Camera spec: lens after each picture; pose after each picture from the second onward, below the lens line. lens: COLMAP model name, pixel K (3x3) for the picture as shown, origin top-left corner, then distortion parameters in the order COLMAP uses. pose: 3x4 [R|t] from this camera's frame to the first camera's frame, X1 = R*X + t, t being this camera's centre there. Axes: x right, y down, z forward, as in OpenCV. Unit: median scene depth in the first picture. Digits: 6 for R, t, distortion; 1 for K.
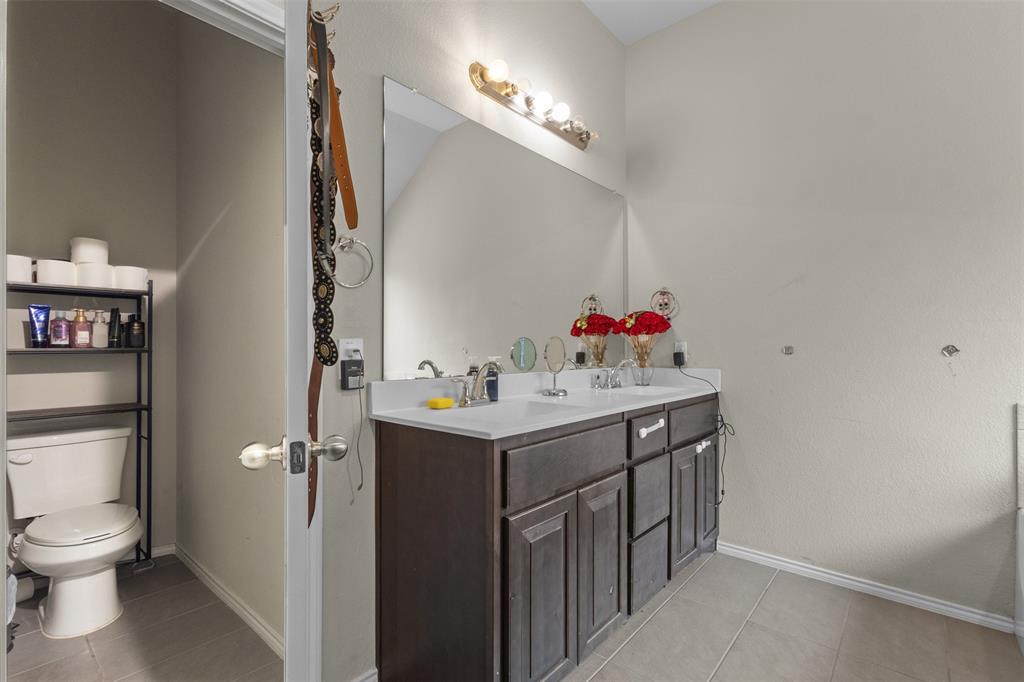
lens RADIAL K [[474.1, 0, 506.4], [0, 474.1, 343.3], [0, 0, 1]] dist [0.002031, 0.000731]
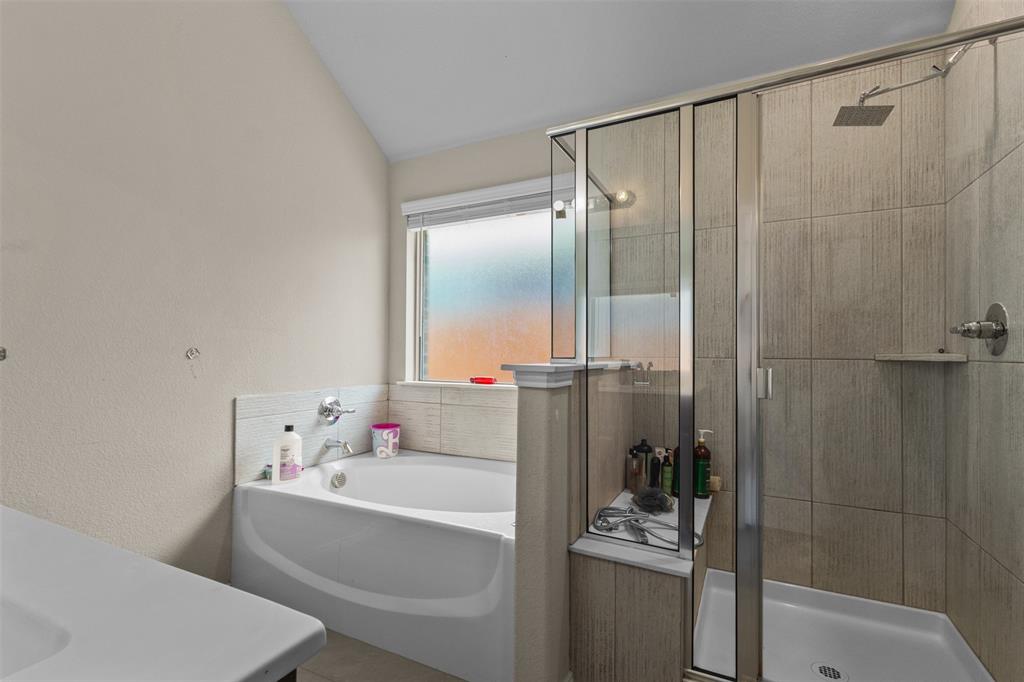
lens RADIAL K [[474.1, 0, 506.4], [0, 474.1, 343.3], [0, 0, 1]] dist [0.002031, 0.000731]
pose [[-0.238369, 0.016045, 0.971042, -0.211619], [-0.011459, 0.999747, -0.019332, 0.005320], [-0.971107, -0.015735, -0.238125, 0.555901]]
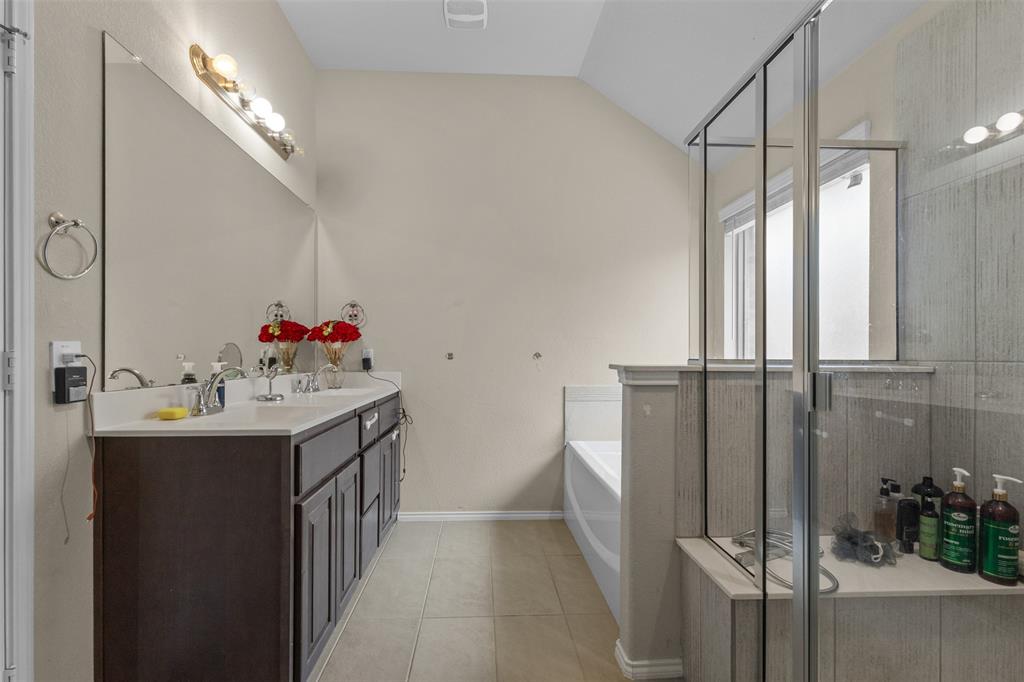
lens RADIAL K [[477.8, 0, 506.0], [0, 477.8, 355.5], [0, 0, 1]] dist [-0.000306, 0.000162]
pose [[0.719331, -0.000279, 0.694667, -0.257211], [-0.006818, 0.999949, 0.007461, 0.002575], [-0.694634, -0.010103, 0.719293, -0.089545]]
